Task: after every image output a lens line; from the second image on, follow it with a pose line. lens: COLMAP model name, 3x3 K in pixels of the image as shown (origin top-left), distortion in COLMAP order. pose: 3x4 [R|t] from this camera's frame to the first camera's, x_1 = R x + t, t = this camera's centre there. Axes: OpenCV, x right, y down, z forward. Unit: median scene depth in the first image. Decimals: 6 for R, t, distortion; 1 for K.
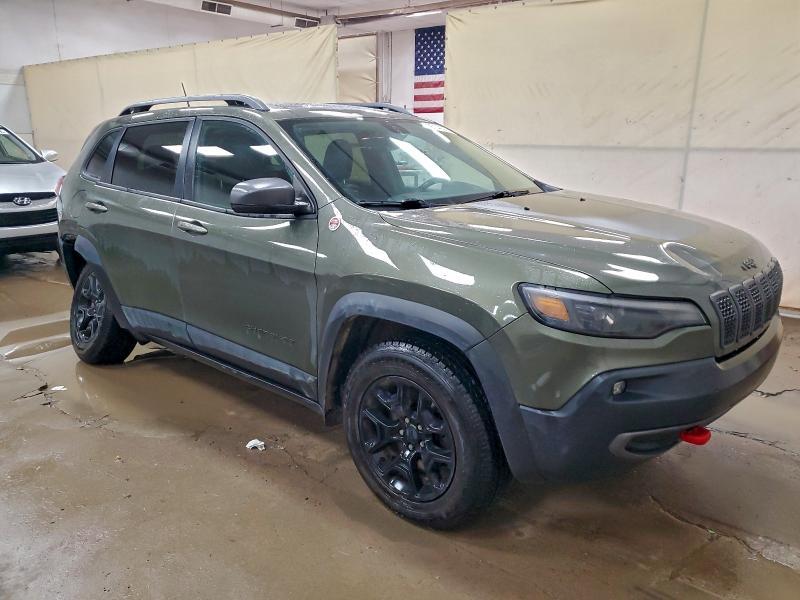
lens RADIAL K [[618.0, 0, 400.0], [0, 618.0, 300.0], [0, 0, 1]] dist [-0.000524, 0.032182]
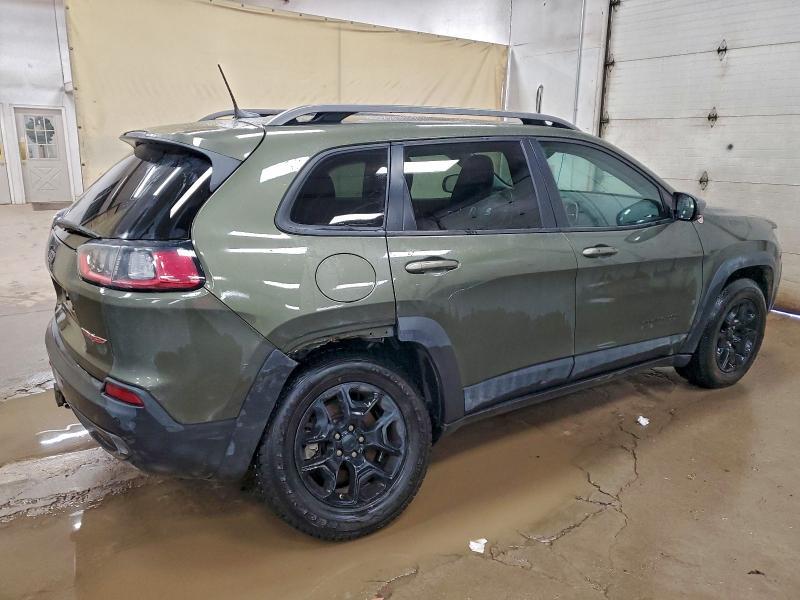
lens RADIAL K [[618.0, 0, 400.0], [0, 618.0, 300.0], [0, 0, 1]] dist [-0.000524, 0.032182]
pose [[0.275818, -0.232316, 0.932713, -1.239402], [0.217314, 0.960300, 0.174925, -0.259347], [-0.936322, 0.154444, 0.315353, 0.907662]]
